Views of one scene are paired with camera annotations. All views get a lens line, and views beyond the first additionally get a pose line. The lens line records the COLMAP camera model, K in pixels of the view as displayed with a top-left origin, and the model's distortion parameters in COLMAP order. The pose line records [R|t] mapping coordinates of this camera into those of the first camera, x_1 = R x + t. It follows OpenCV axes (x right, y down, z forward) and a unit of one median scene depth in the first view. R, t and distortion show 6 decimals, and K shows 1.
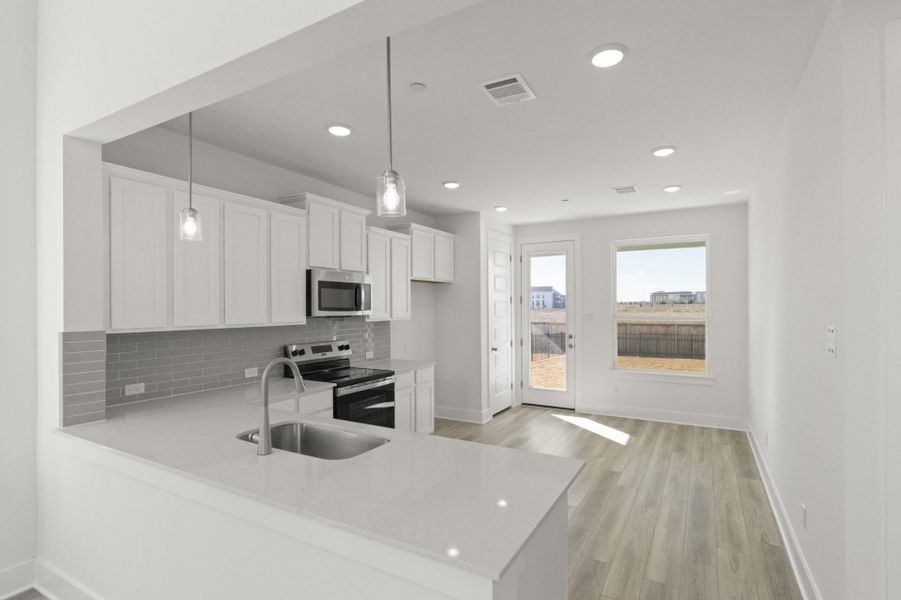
lens RADIAL K [[440.8, 0, 453.9], [0, 440.8, 307.3], [0, 0, 1]] dist [-0.003726, 0.000397]
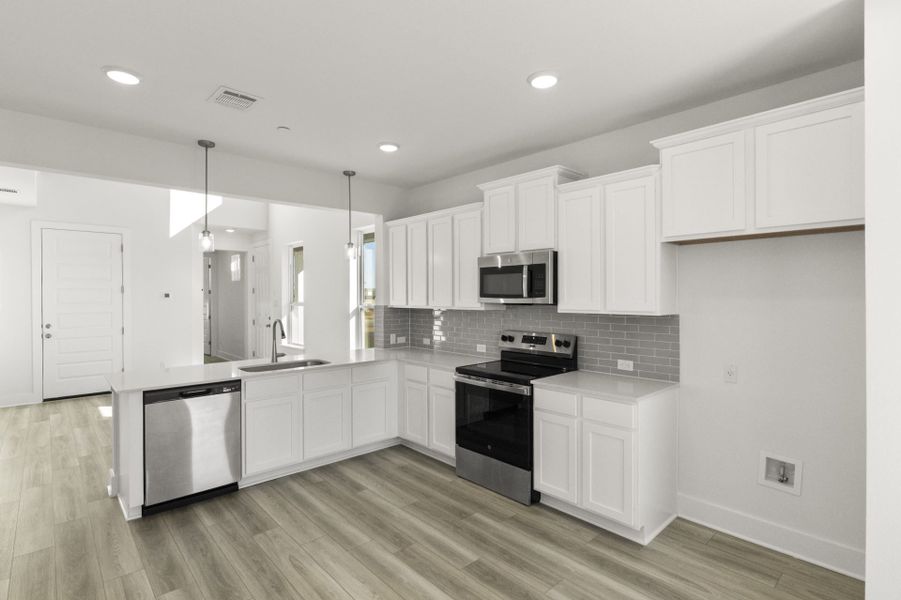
lens RADIAL K [[440.8, 0, 456.4], [0, 440.8, 297.0], [0, 0, 1]] dist [-0.003726, 0.000397]
pose [[-0.299457, 0.008978, -0.954067, 0.477342], [0.003927, 0.999959, 0.008178, -0.000888], [0.954102, -0.001298, -0.299480, 0.873498]]
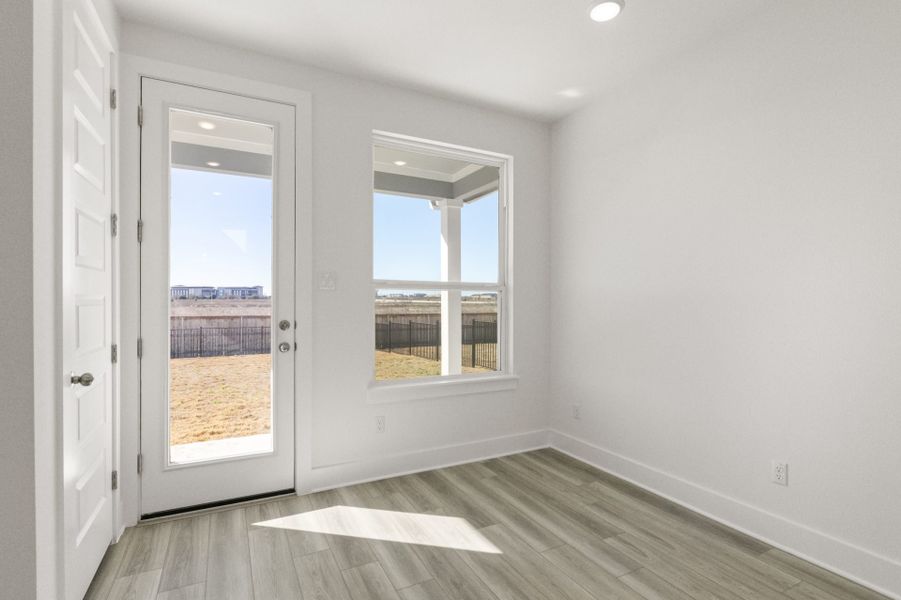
lens RADIAL K [[440.8, 0, 460.4], [0, 440.8, 305.3], [0, 0, 1]] dist [-0.003726, 0.000397]
pose [[0.537570, 0.000809, 0.843219, -0.010916], [-0.006361, 0.999975, 0.003097, 0.053048], [-0.843195, -0.007028, 0.537561, 0.742390]]
